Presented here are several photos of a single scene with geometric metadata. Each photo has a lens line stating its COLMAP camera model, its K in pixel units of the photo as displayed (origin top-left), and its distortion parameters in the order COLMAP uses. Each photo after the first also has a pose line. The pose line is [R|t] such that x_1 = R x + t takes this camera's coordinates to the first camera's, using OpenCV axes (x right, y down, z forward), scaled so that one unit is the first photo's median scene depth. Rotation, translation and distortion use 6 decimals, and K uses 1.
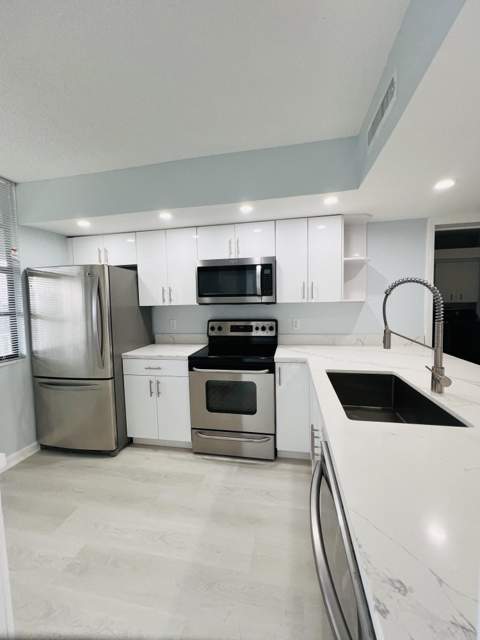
lens RADIAL K [[277.6, 0, 240.0], [0, 277.6, 320.0], [0, 0, 1]] dist [0.001390, 0.000273]
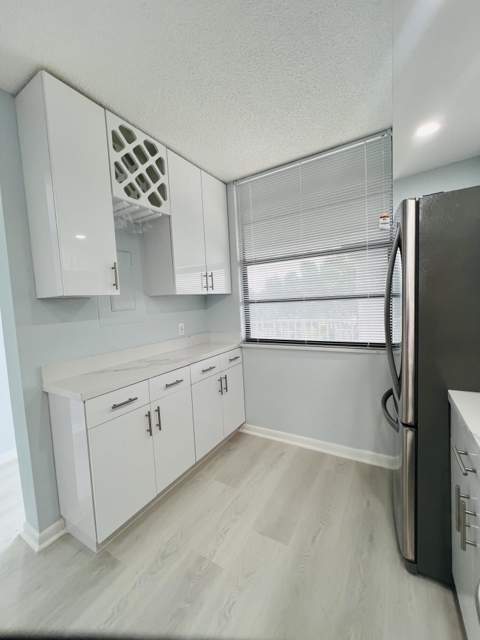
lens RADIAL K [[252.2, 0, 240.0], [0, 252.2, 320.0], [0, 0, 1]] dist [-0.013475, -0.000125]
pose [[-0.356827, 0.100438, -0.928755, 0.049111], [0.024614, 0.994869, 0.098131, -0.033548], [0.933846, 0.012156, -0.357469, 0.785583]]
